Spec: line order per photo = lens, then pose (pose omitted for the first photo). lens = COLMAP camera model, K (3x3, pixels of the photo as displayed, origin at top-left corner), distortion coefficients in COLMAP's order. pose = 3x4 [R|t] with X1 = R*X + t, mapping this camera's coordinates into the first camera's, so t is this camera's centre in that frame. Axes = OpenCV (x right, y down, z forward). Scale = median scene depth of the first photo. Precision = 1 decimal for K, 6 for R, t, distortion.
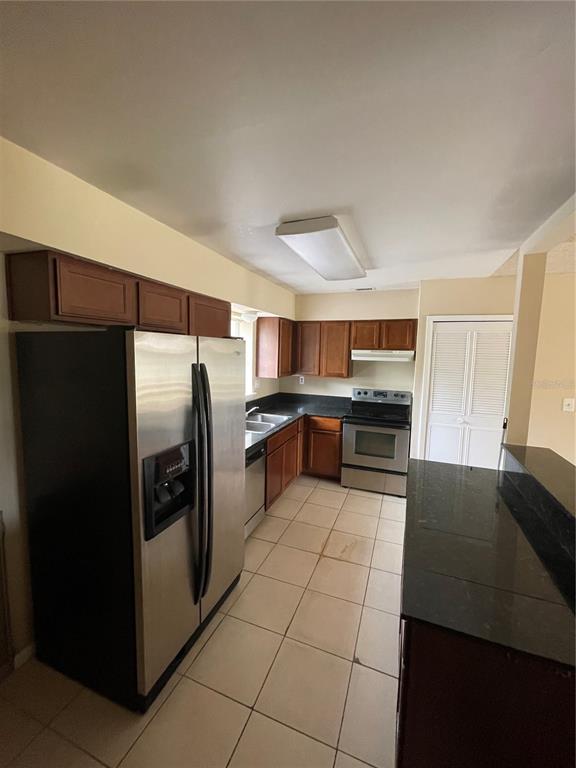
lens RADIAL K [[311.2, 0, 288.0], [0, 311.2, 384.0], [0, 0, 1]] dist [-0.000136, -0.000063]
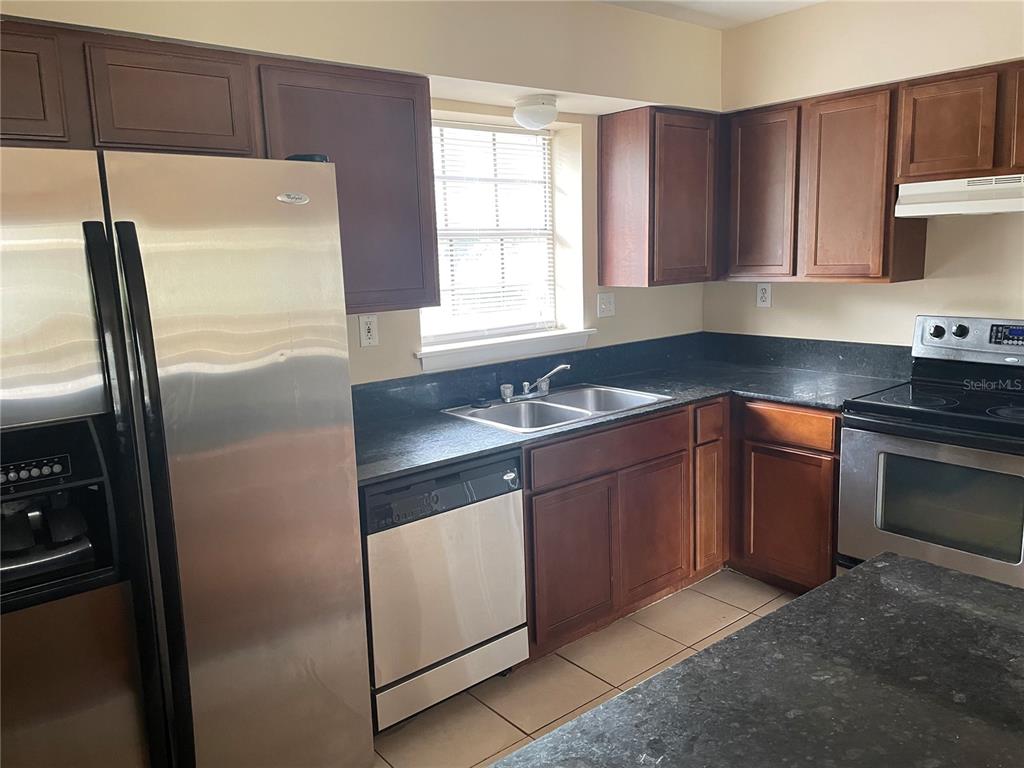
lens RADIAL K [[775.0, 0, 512.0], [0, 775.0, 384.0], [0, 0, 1]] dist [0.095026, -0.129417]
pose [[0.865572, 0.032545, -0.499725, 0.271914], [0.001208, 0.997748, 0.067070, 0.030186], [0.500782, -0.058658, 0.863583, 0.160078]]
